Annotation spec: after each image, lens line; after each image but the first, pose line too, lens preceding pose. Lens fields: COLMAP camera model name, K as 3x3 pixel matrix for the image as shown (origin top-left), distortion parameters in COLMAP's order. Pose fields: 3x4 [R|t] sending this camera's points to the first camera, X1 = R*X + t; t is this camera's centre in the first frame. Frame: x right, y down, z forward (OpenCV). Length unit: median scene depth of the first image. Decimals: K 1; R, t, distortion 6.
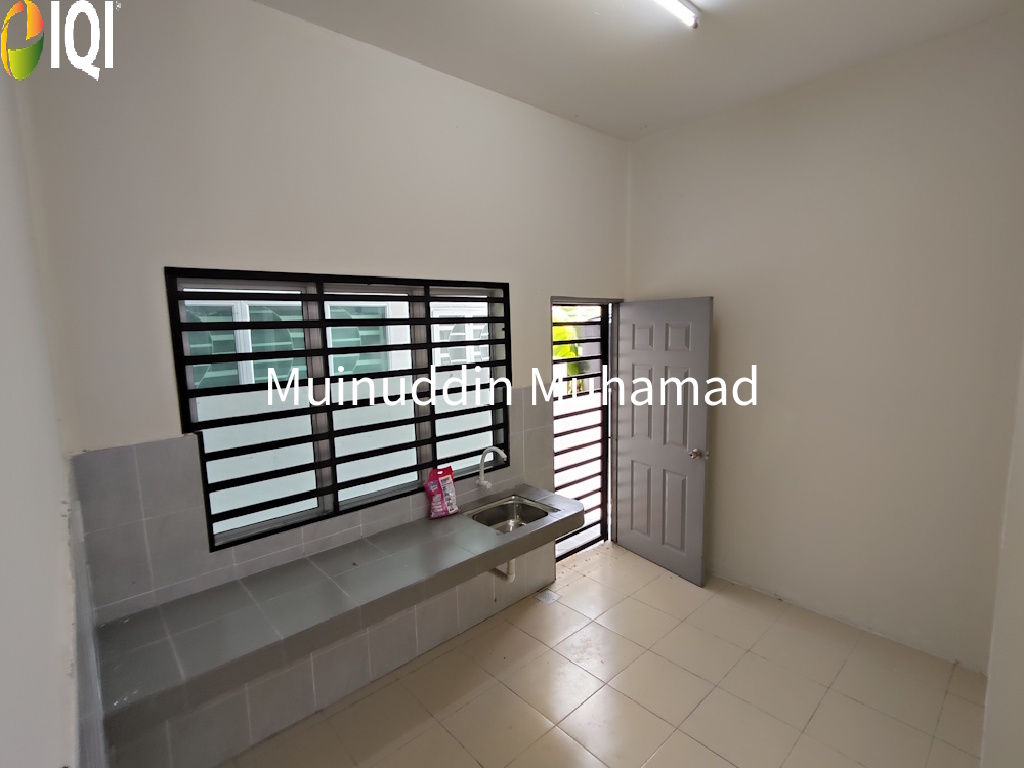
lens RADIAL K [[480.7, 0, 508.9], [0, 480.7, 384.3], [0, 0, 1]] dist [-0.001770, 0.001135]
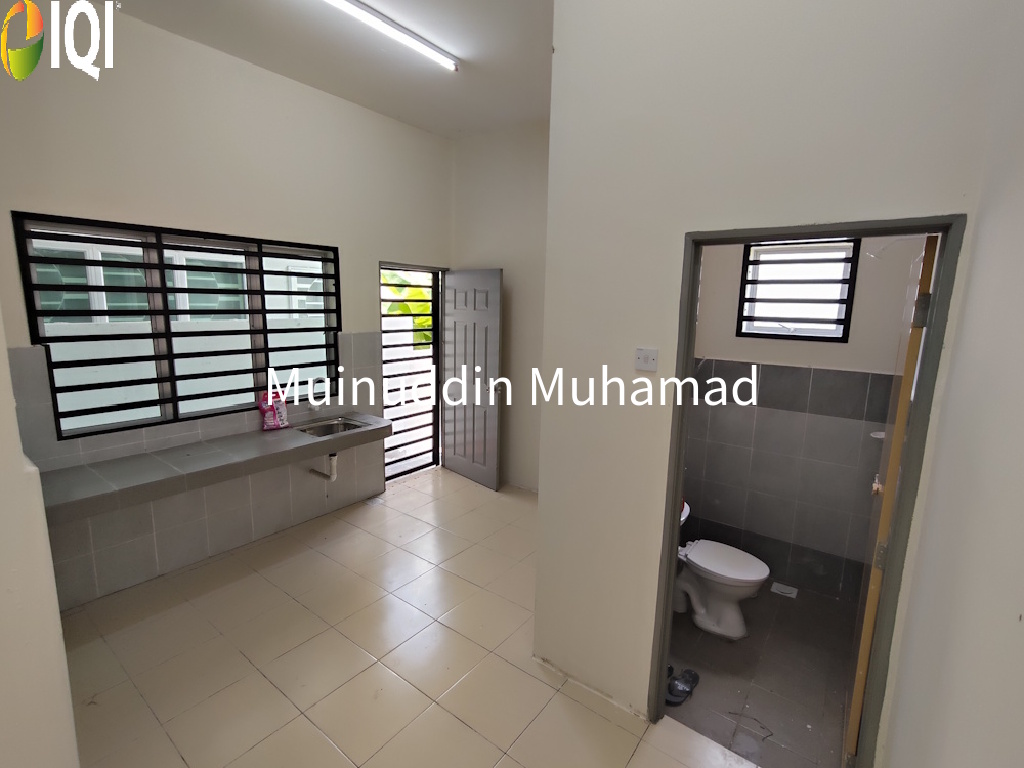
lens RADIAL K [[476.4, 0, 514.2], [0, 476.4, 379.4], [0, 0, 1]] dist [-0.000522, 0.001045]
pose [[0.982433, 0.020182, 0.185521, 0.248033], [-0.027377, 0.998966, 0.036304, 0.082047], [-0.184597, -0.040745, 0.981969, -0.343845]]
